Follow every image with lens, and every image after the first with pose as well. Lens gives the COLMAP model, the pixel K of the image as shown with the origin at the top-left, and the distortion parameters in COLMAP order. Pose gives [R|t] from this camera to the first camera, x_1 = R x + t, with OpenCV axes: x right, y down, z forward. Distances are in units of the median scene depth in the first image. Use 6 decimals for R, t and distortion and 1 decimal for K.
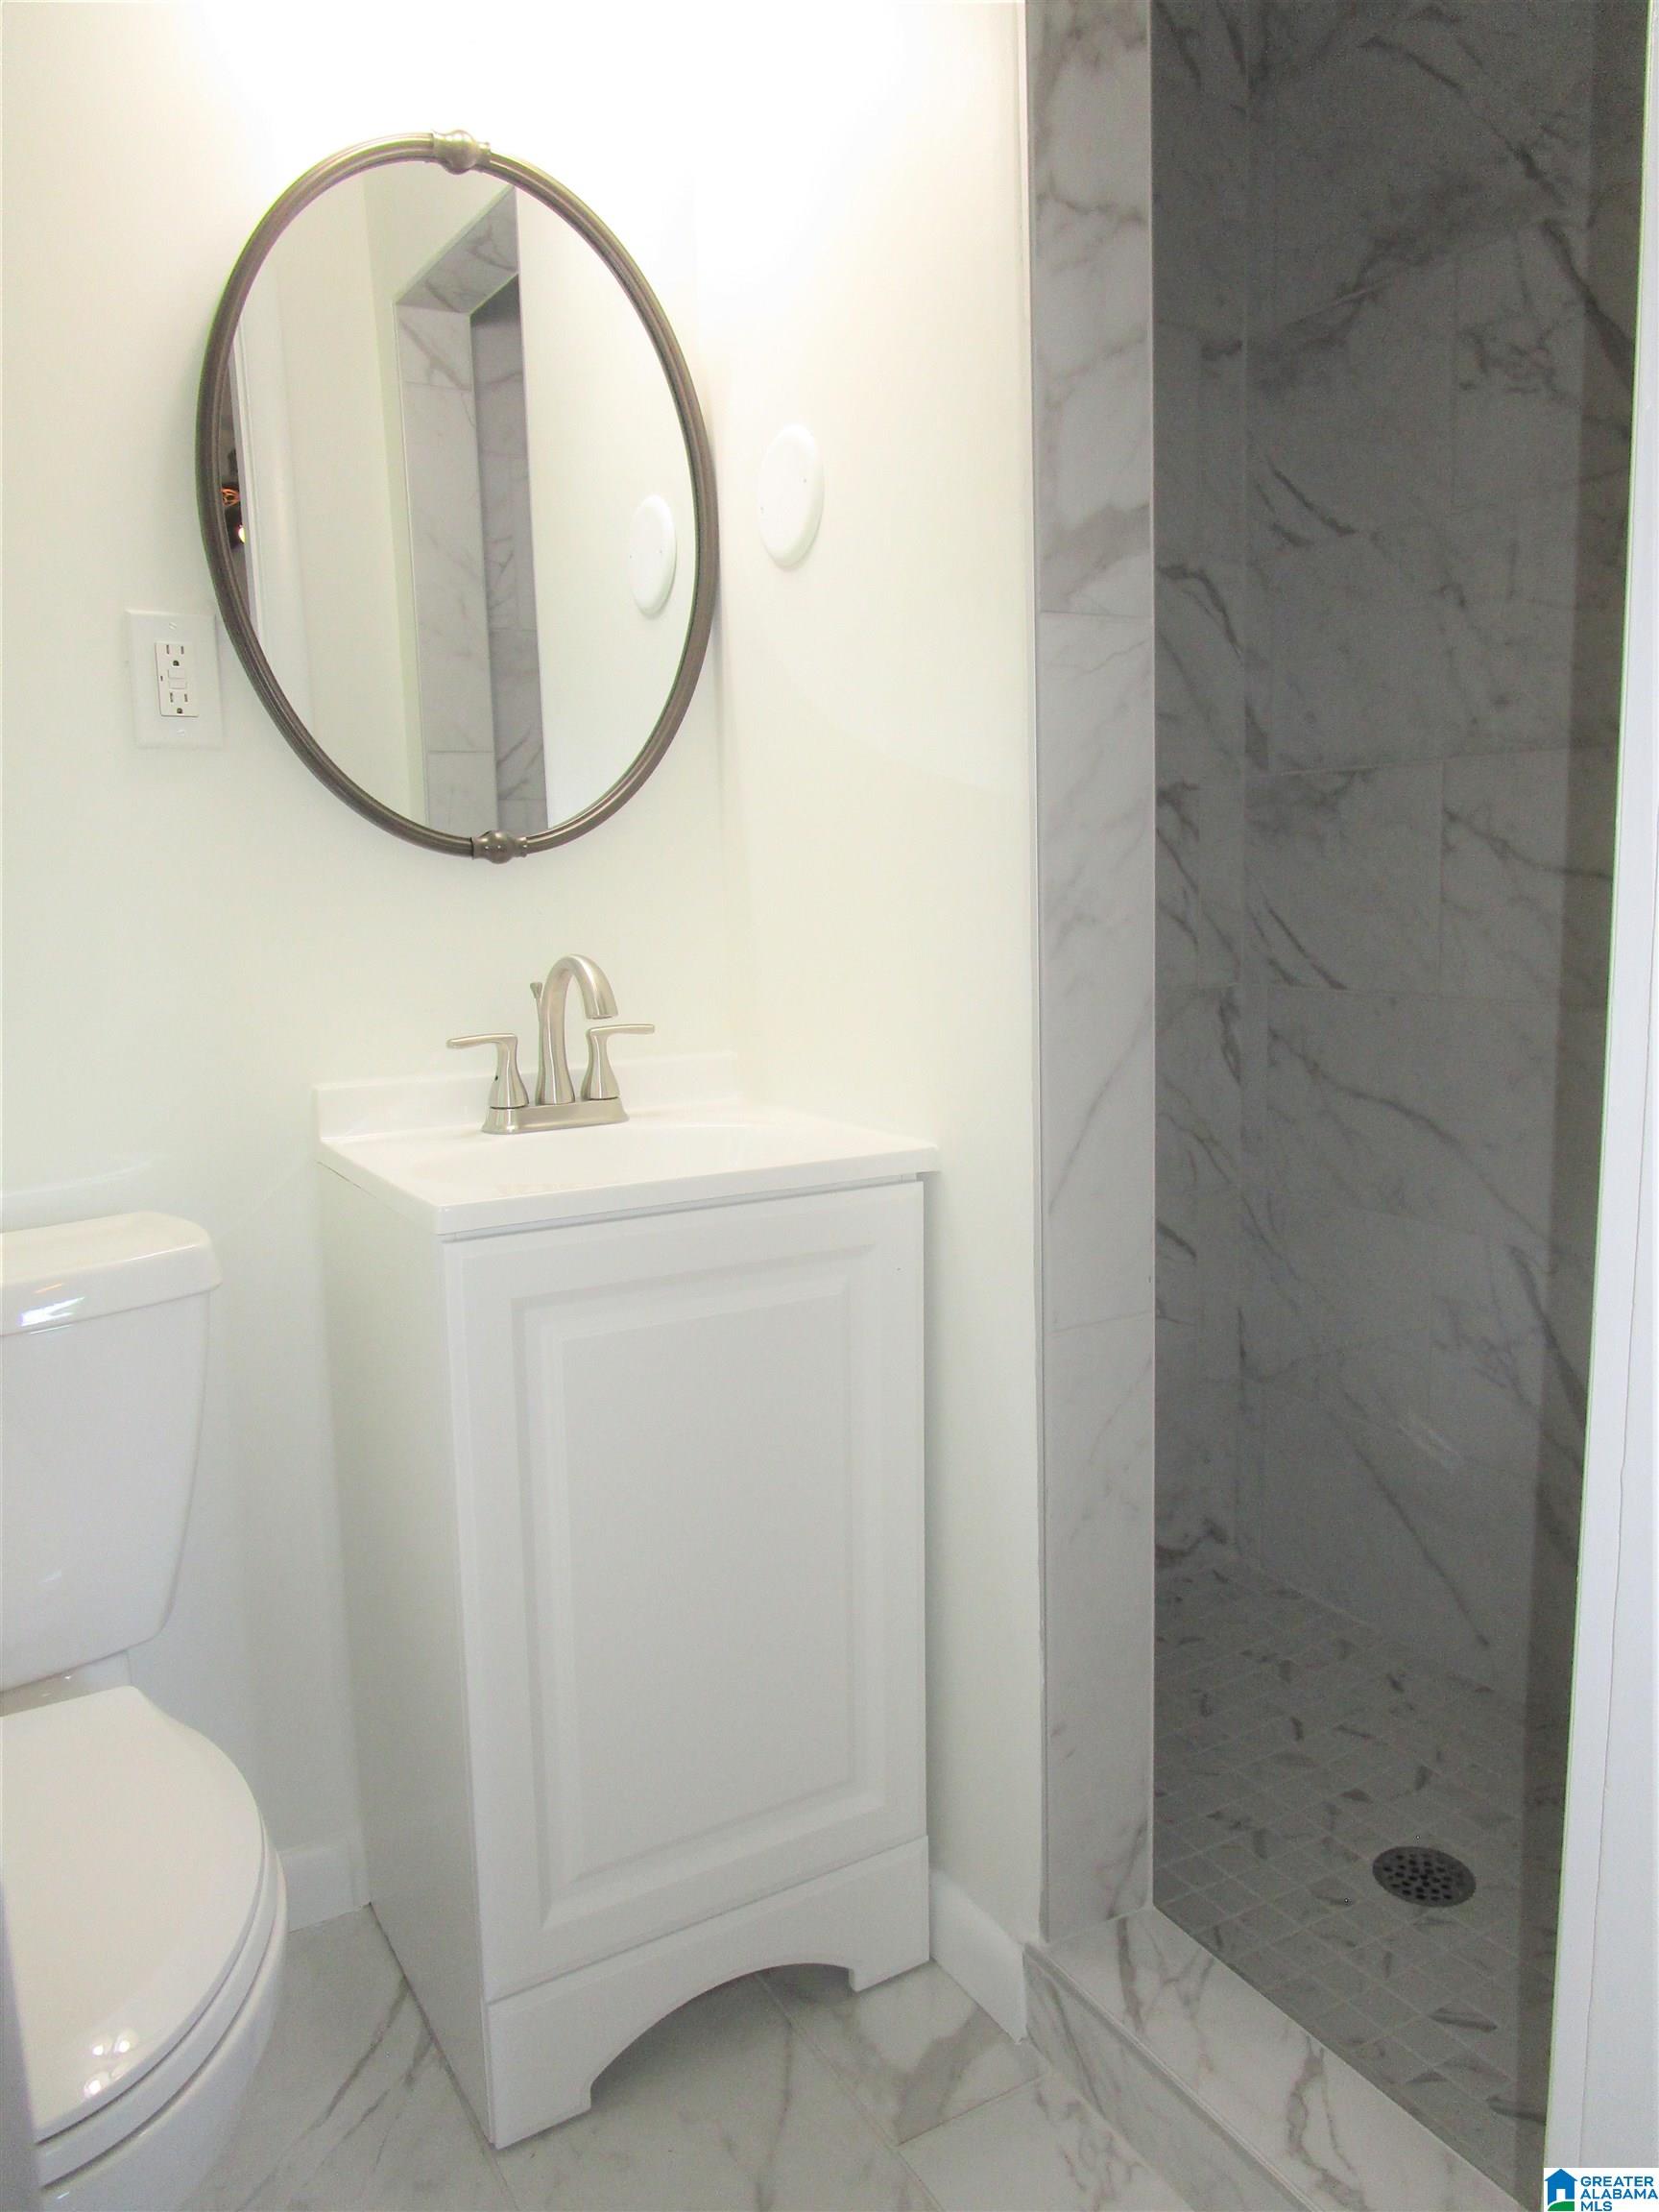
lens RADIAL K [[1573.7, 0, 828.5], [0, 1573.7, 1111.6], [0, 0, 1]] dist [-0.036439, 0.015545]
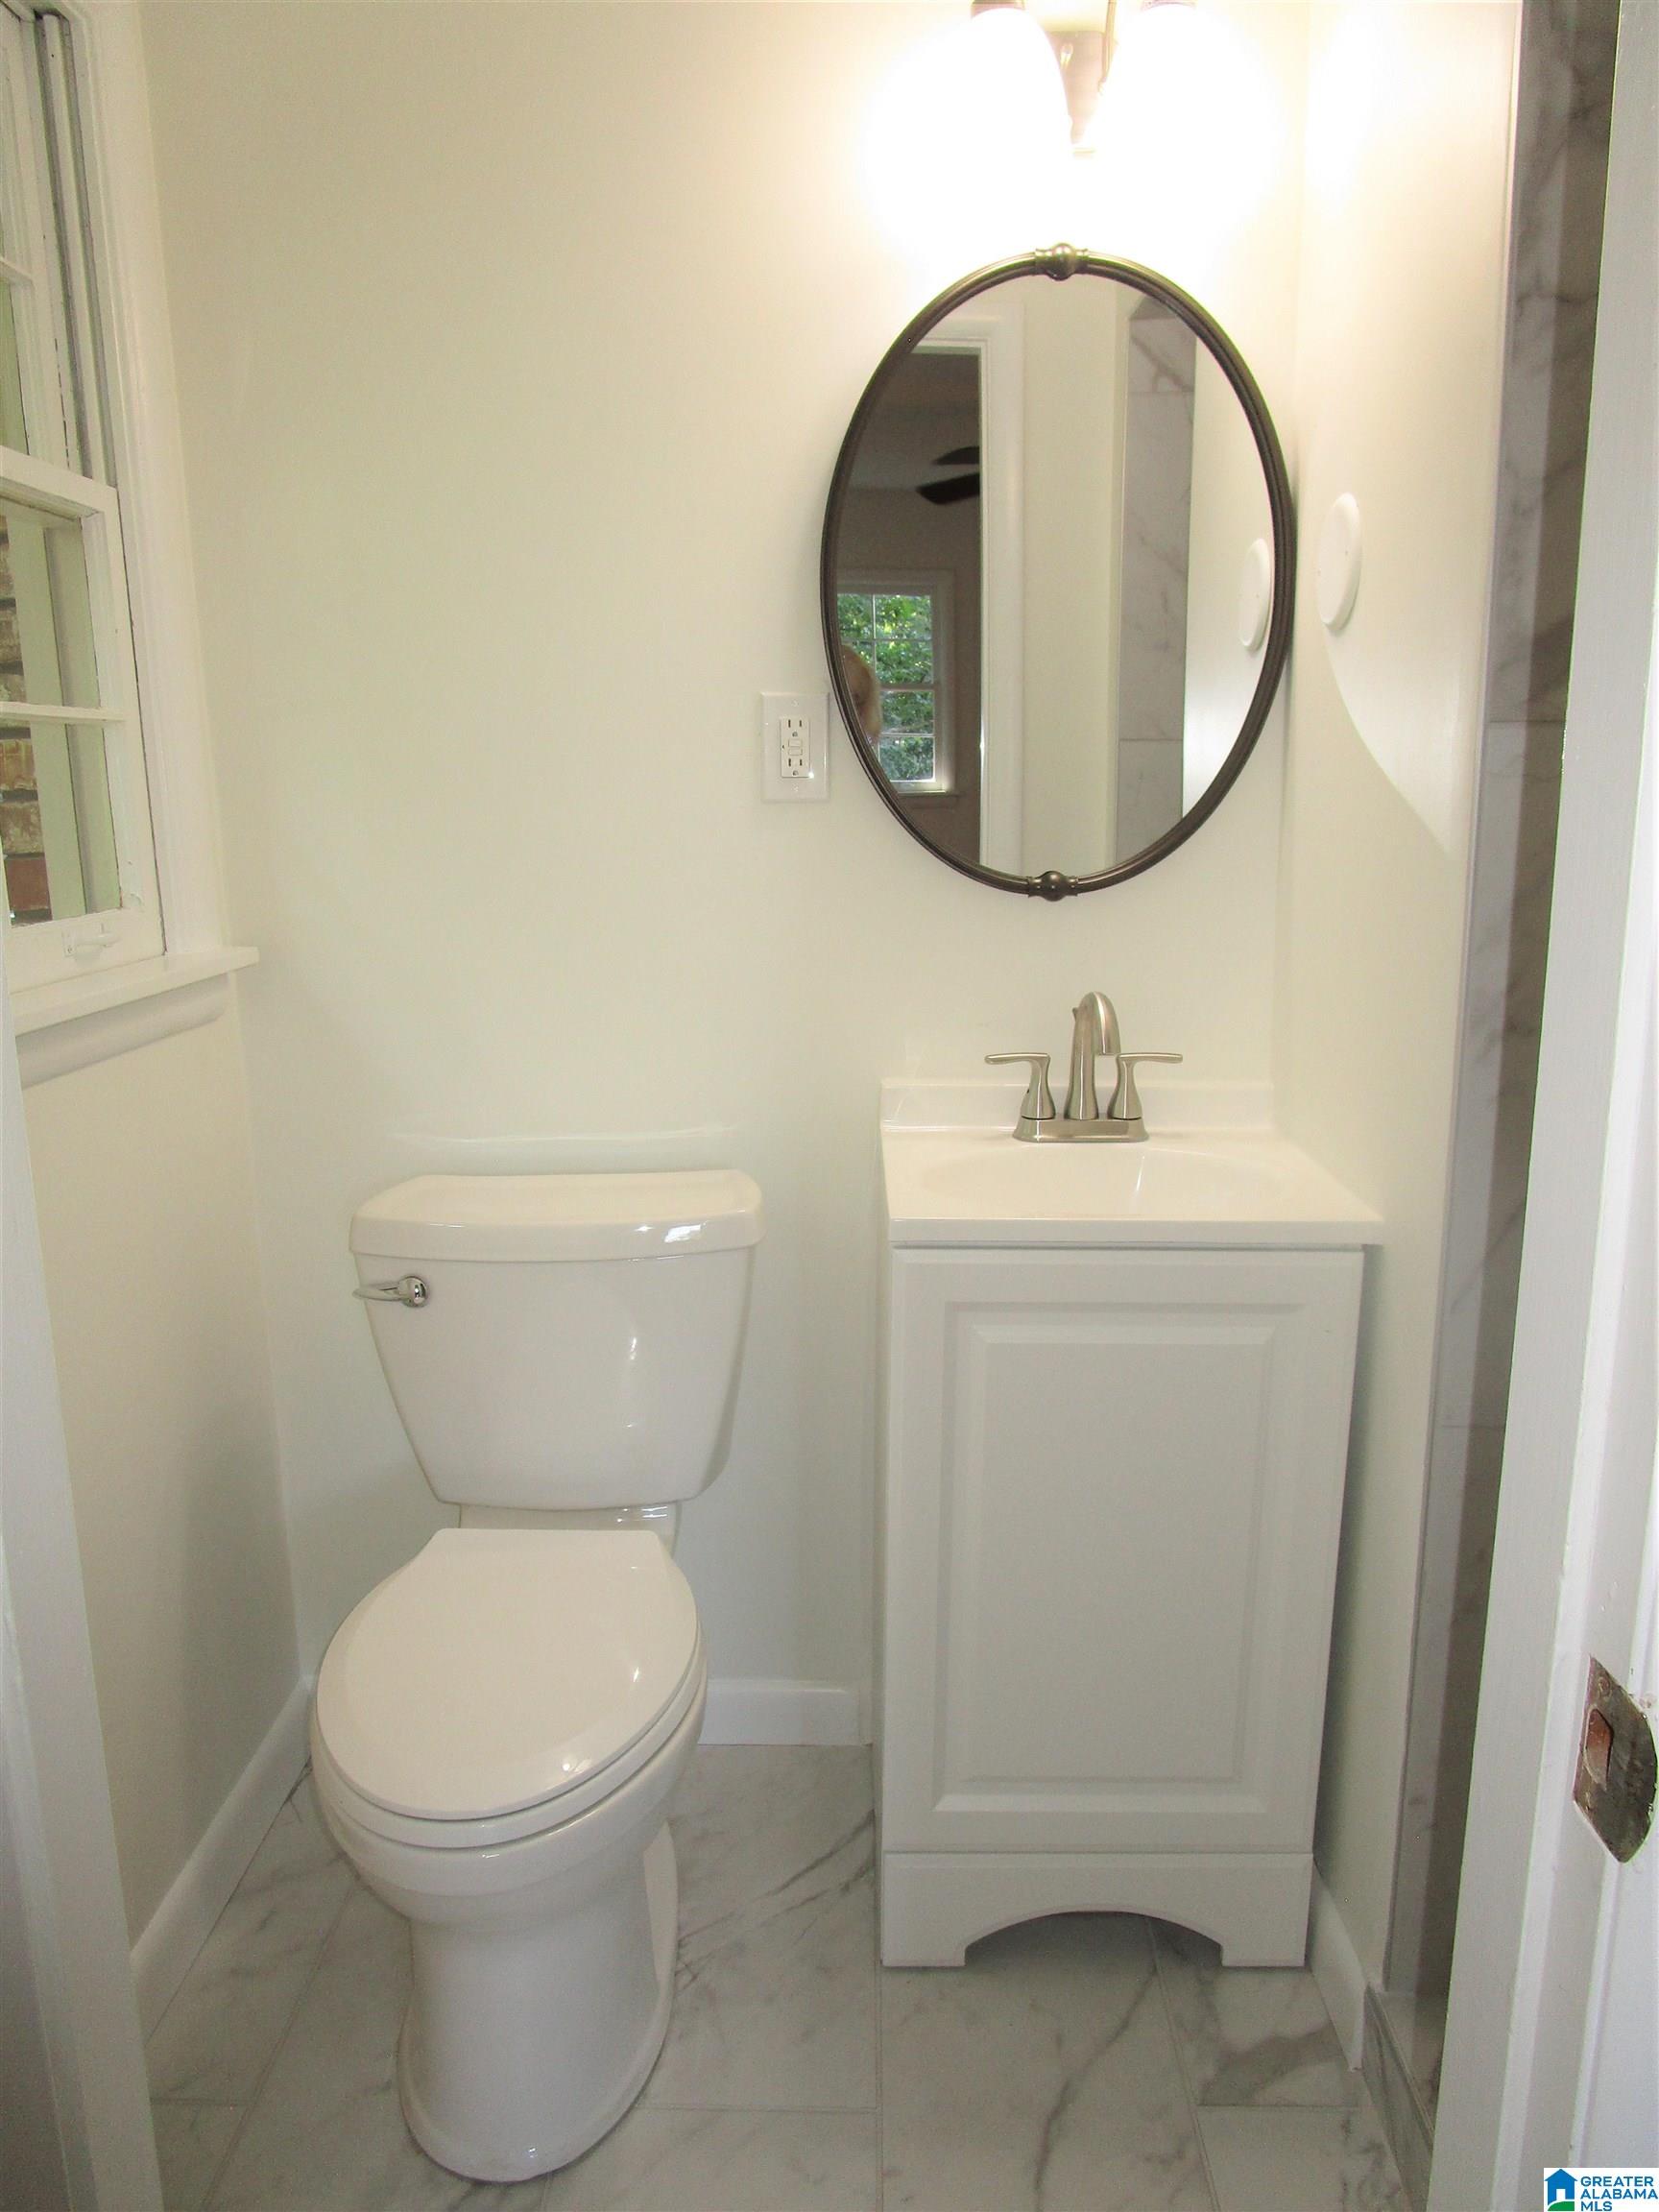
lens RADIAL K [[1573.7, 0, 846.9], [0, 1573.7, 1109.1], [0, 0, 1]] dist [-0.036439, 0.015545]
pose [[0.854610, 0.131315, -0.502392, 0.270264], [-0.094385, 0.990663, 0.098381, -0.116560], [0.510620, -0.036659, 0.859024, -0.053011]]
